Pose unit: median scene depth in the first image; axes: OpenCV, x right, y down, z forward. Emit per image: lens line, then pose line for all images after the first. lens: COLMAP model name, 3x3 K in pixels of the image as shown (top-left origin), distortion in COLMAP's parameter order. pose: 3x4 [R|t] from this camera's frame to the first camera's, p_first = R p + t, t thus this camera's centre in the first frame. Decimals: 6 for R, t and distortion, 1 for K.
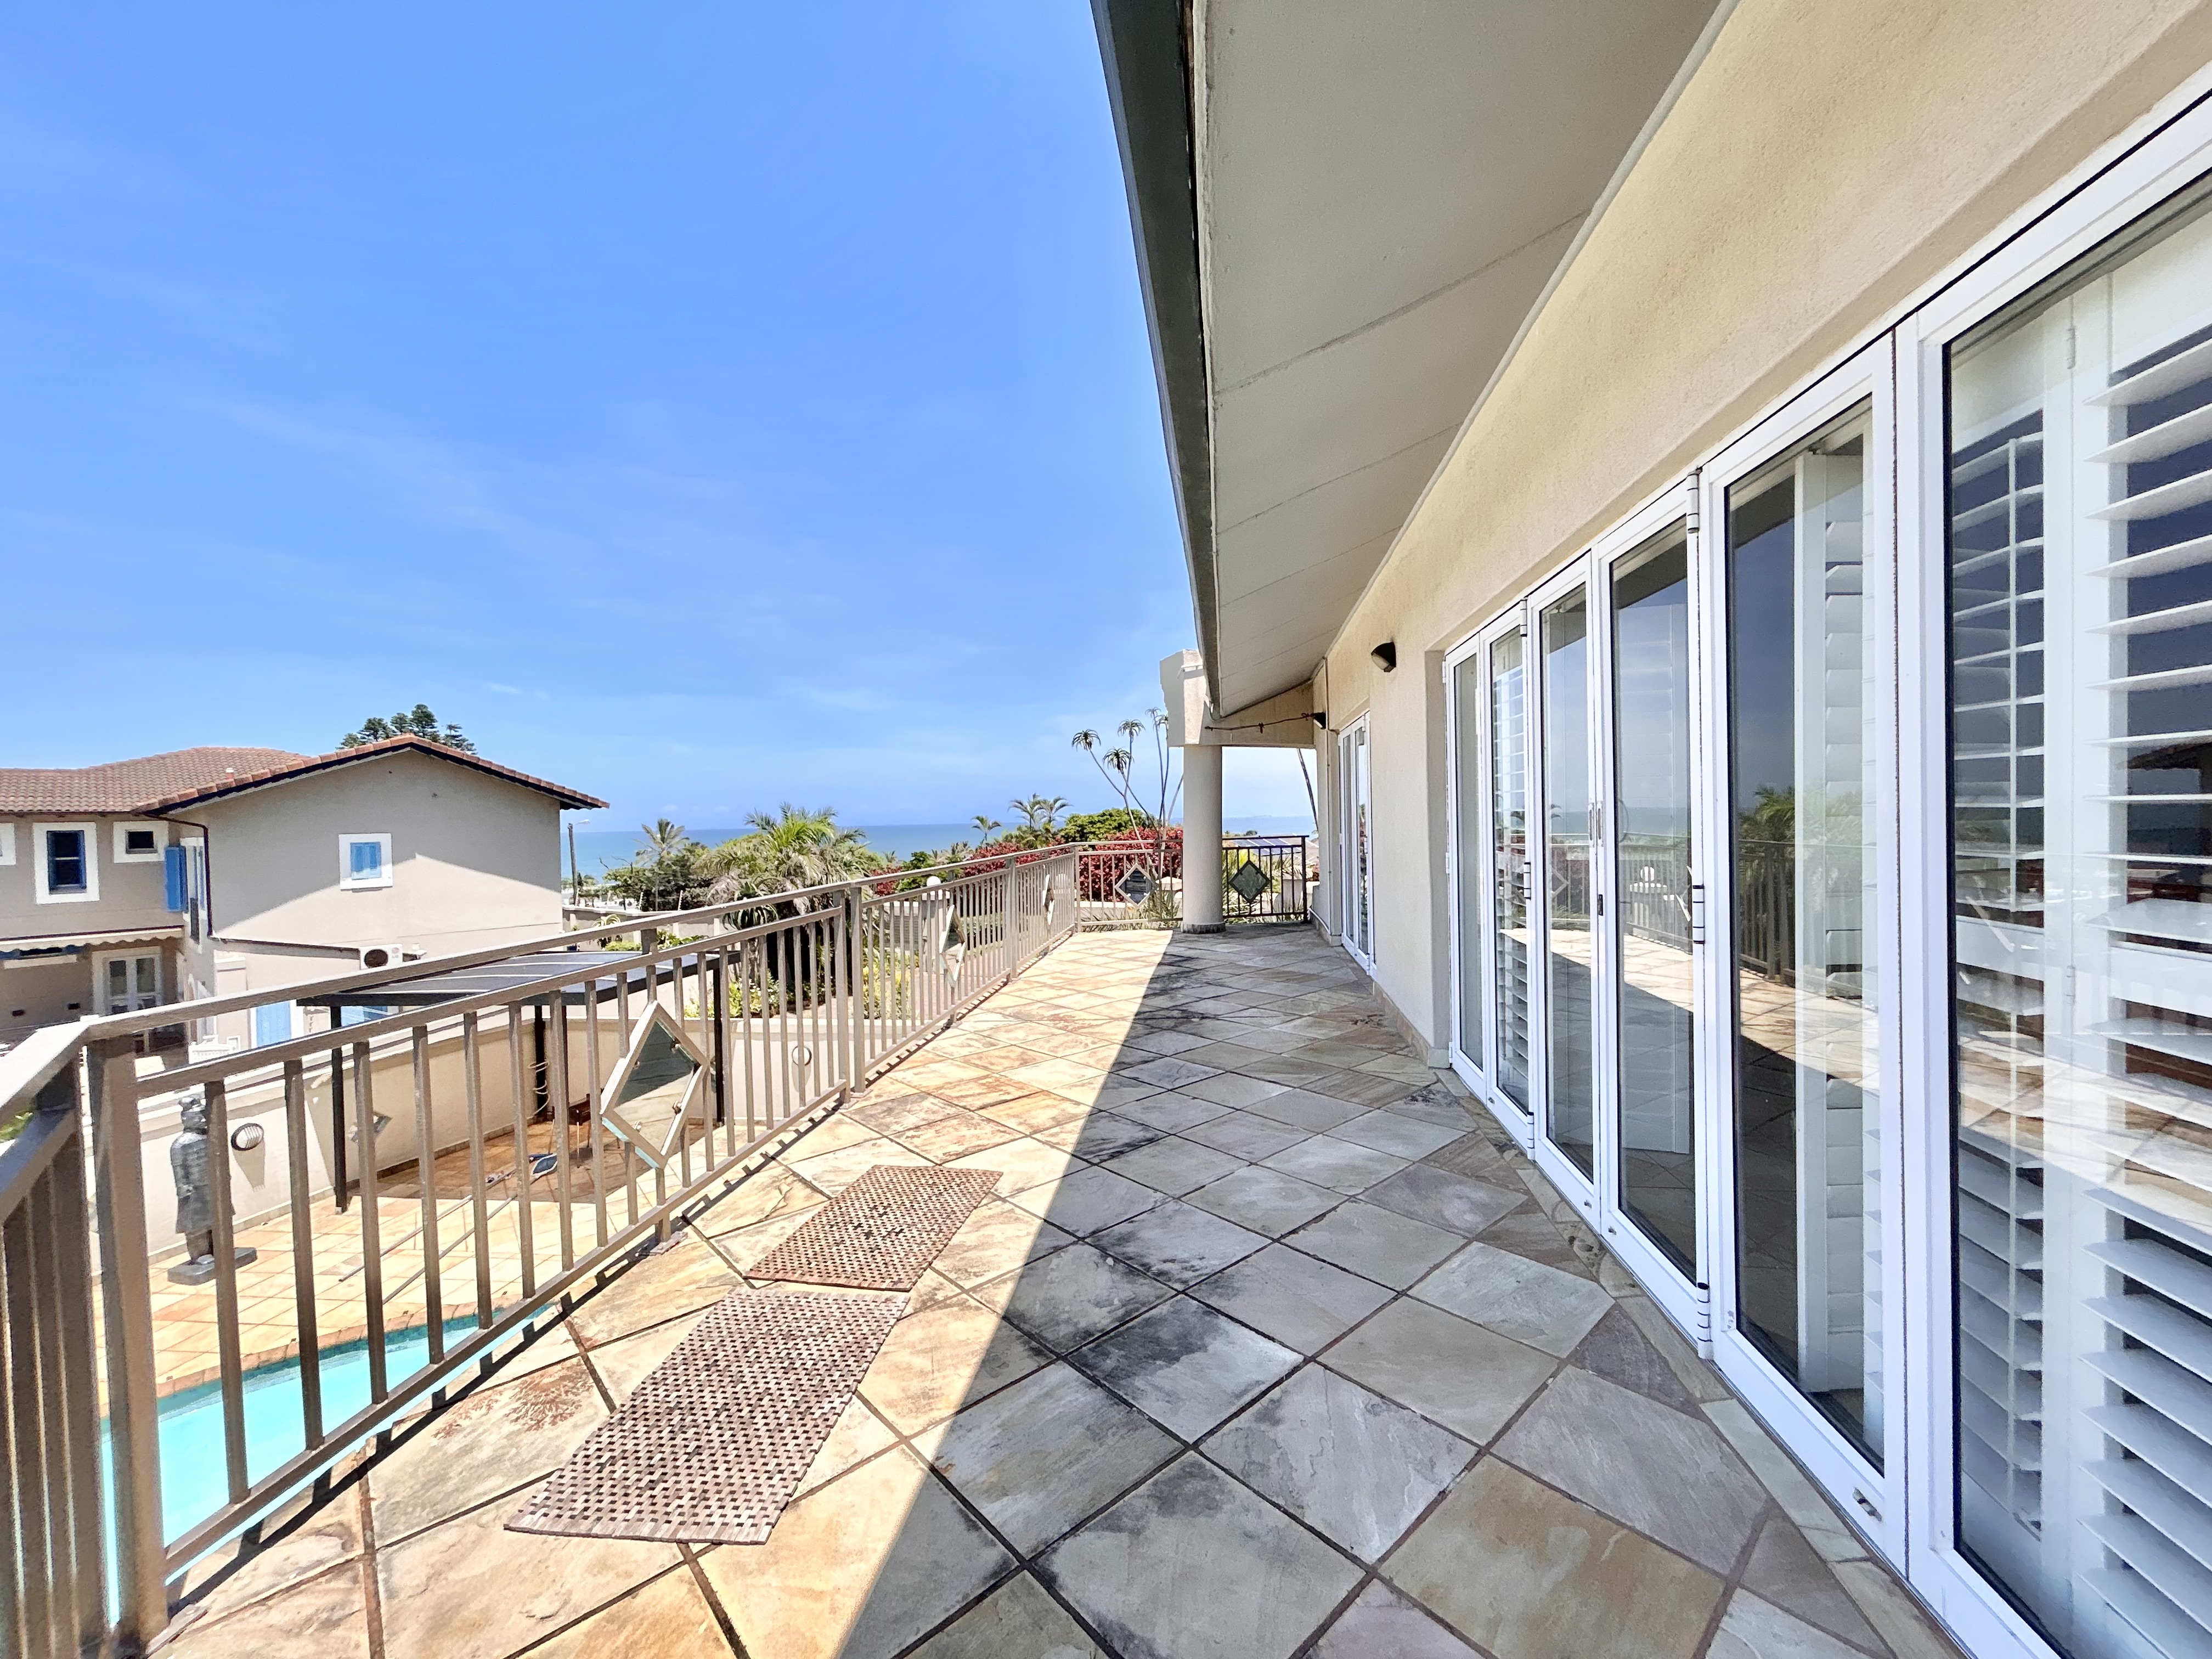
lens RADIAL K [[885.1, 0, 1110.3], [0, 885.1, 830.9], [0, 0, 1]] dist [-0.002929, -0.000003]
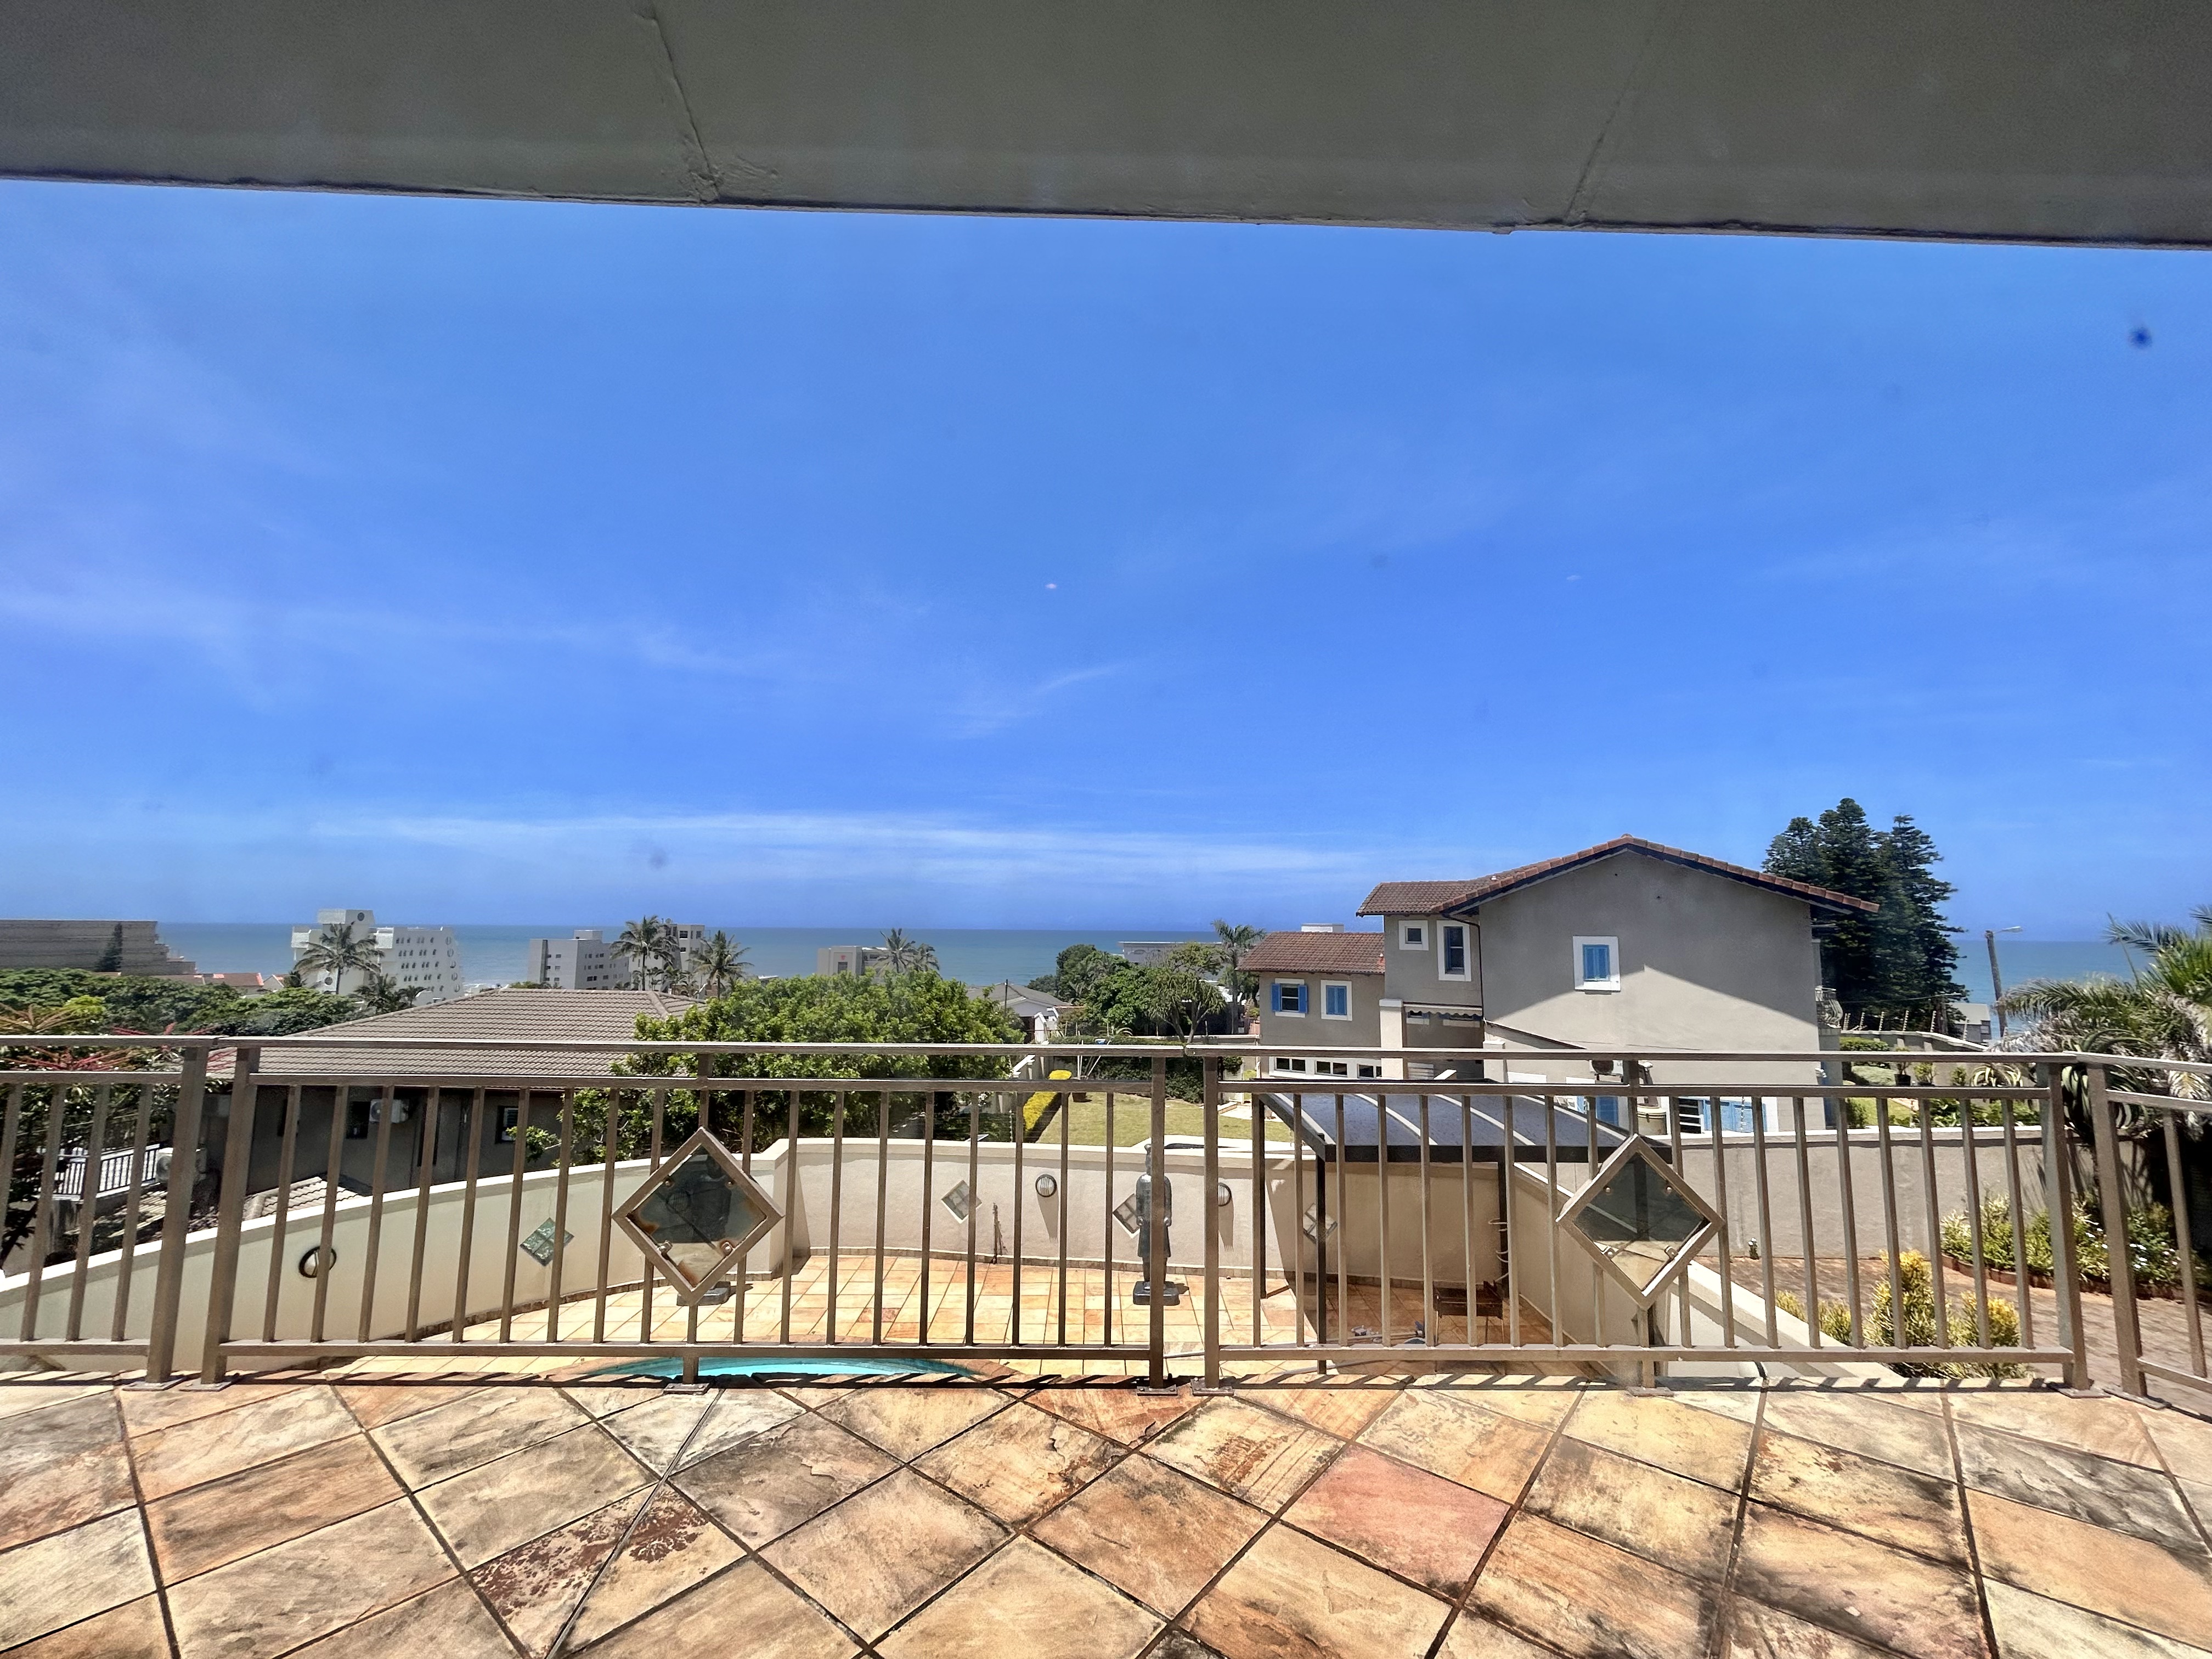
lens RADIAL K [[885.1, 0, 1104.2], [0, 885.1, 829.3], [0, 0, 1]] dist [-0.002929, -0.000003]
pose [[0.143024, -0.087116, -0.985878, 0.087470], [-0.027240, 0.995395, -0.091909, -0.010162], [0.989344, 0.040000, 0.139993, 0.292628]]
